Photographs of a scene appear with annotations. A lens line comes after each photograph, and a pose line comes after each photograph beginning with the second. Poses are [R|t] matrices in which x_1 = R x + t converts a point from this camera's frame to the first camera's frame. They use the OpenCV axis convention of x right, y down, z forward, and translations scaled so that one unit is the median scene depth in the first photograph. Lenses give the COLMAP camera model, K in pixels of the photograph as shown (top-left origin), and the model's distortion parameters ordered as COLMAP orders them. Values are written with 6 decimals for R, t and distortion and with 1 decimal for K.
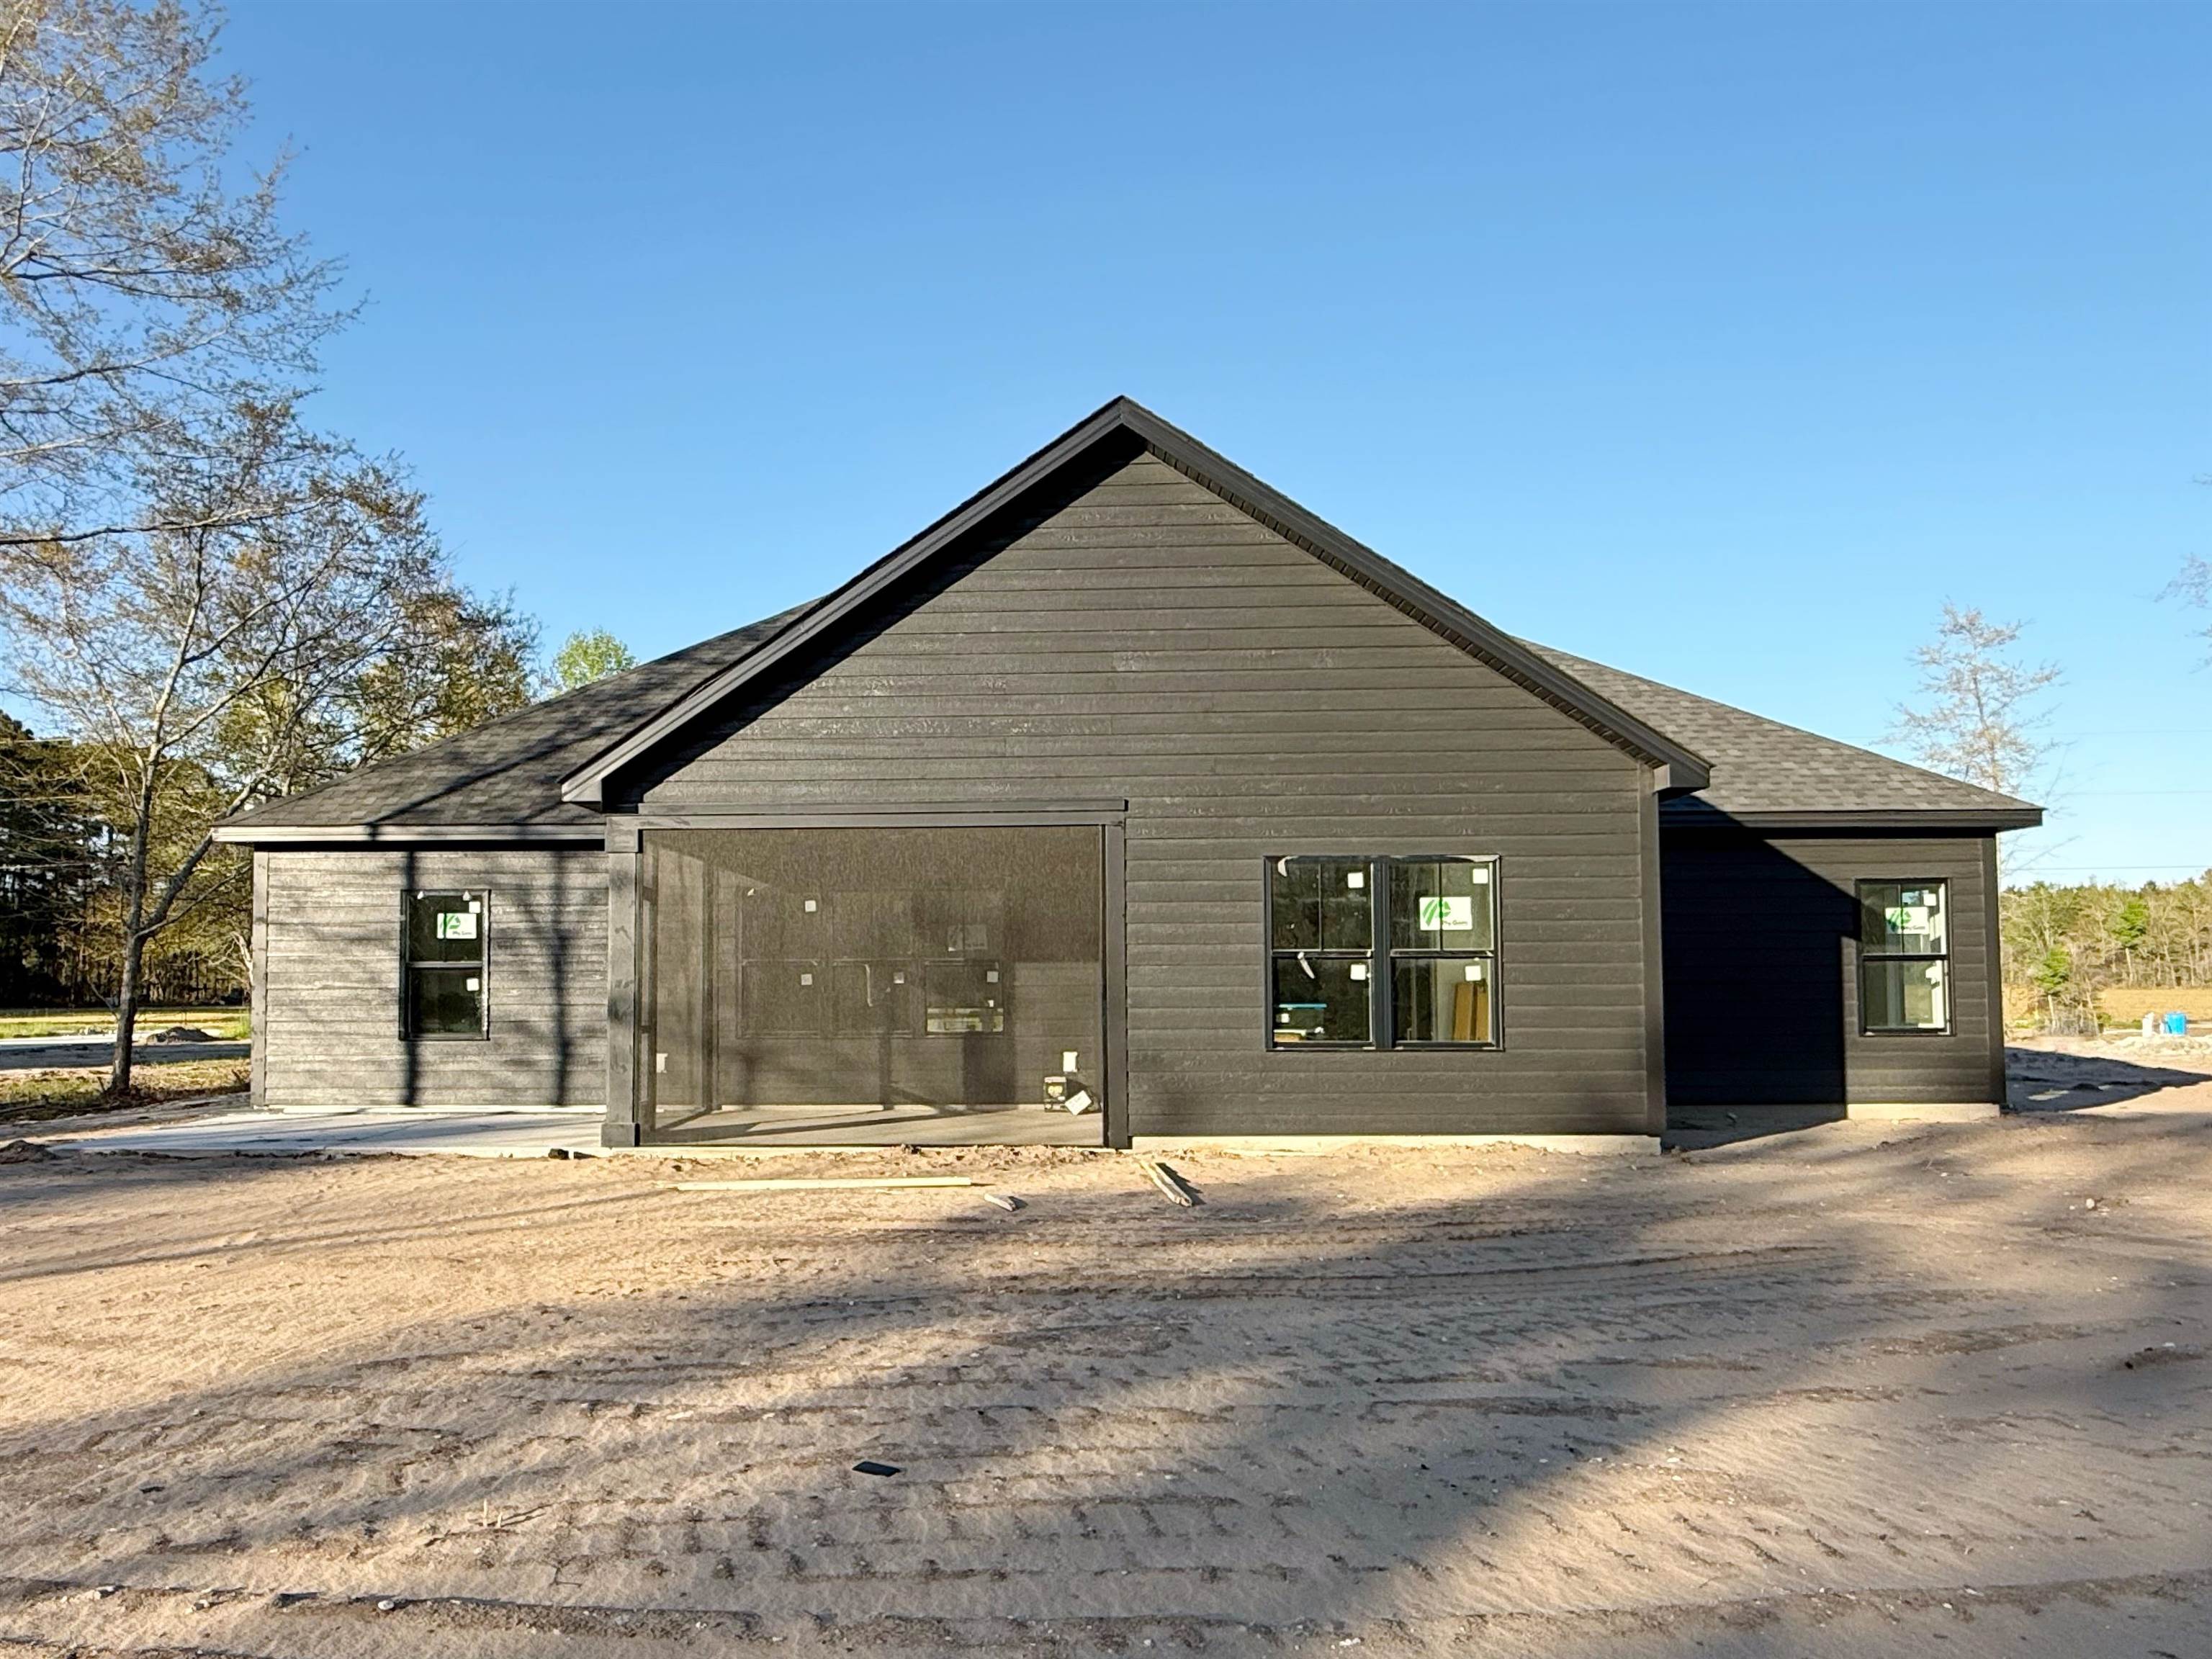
lens RADIAL K [[1399.0, 0, 1106.0], [0, 1399.0, 826.6], [0, 0, 1]] dist [-0.007620, -0.002202]
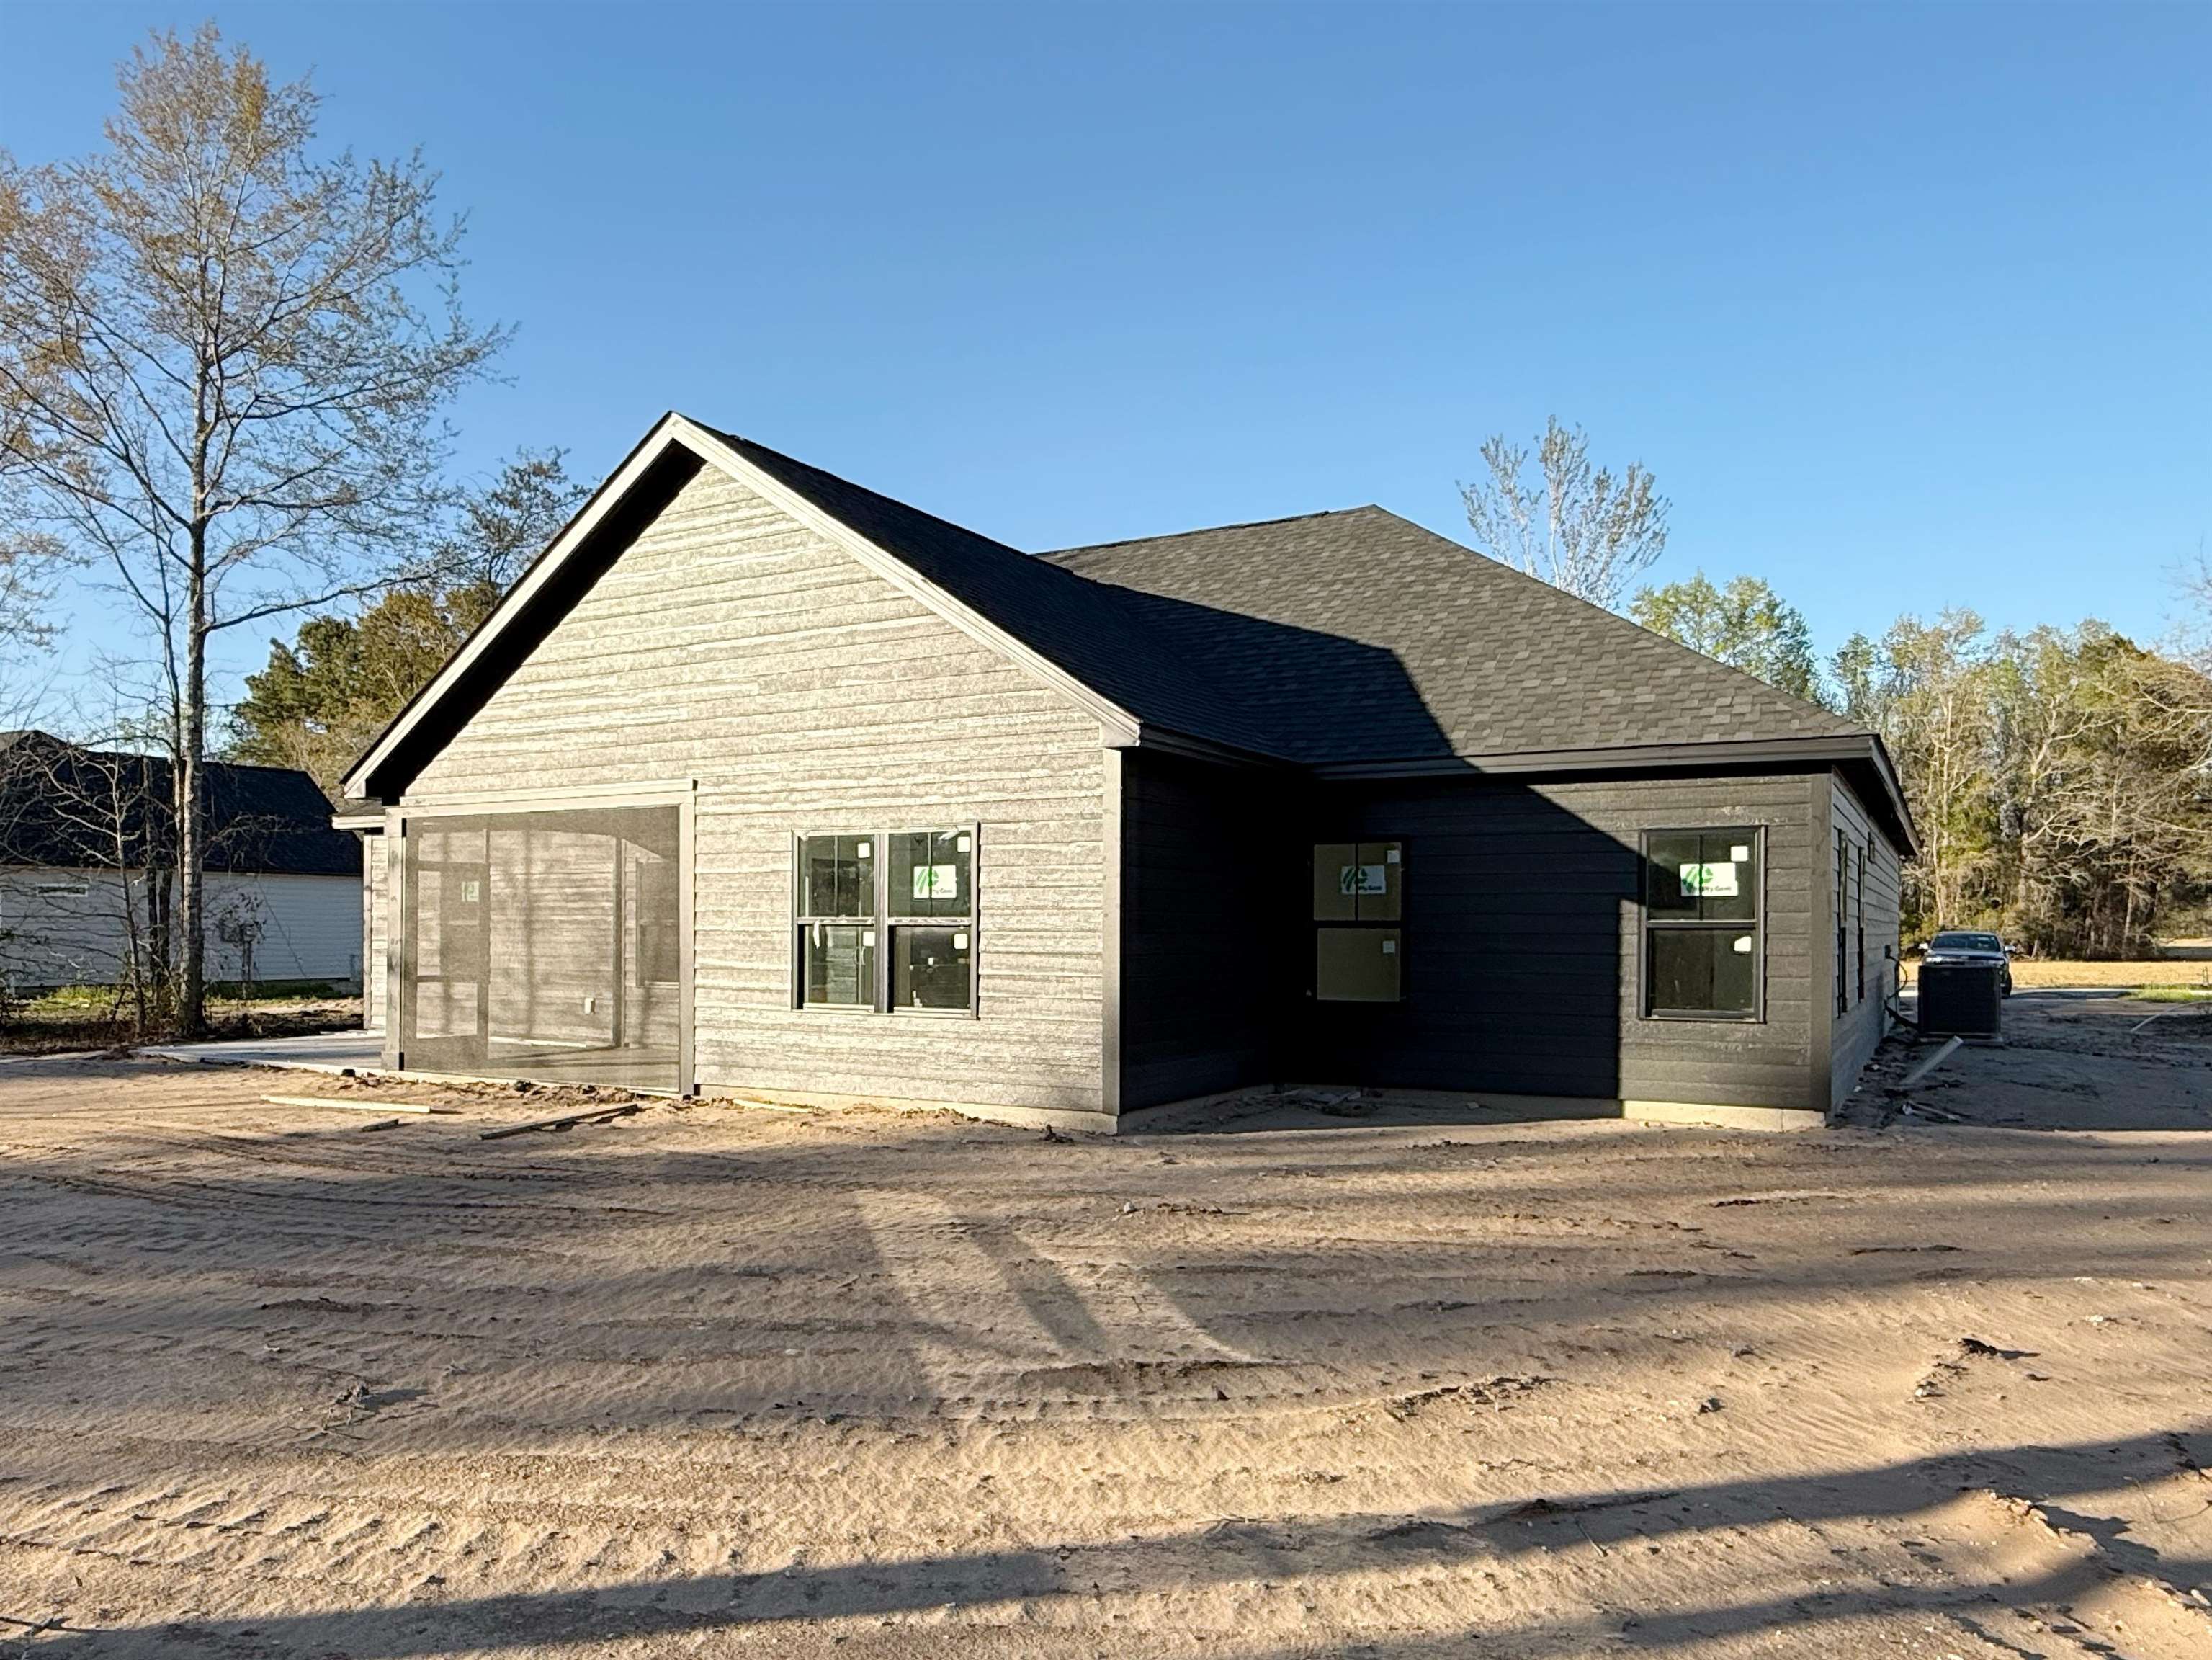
lens RADIAL K [[1399.2, 0, 1105.8], [0, 1399.2, 834.3], [0, 0, 1]] dist [-0.007620, -0.002202]
pose [[0.899696, -0.021051, -0.436008, 0.620820], [0.040631, 0.998539, 0.035632, -0.002017], [0.434621, -0.049773, 0.899237, 0.121537]]
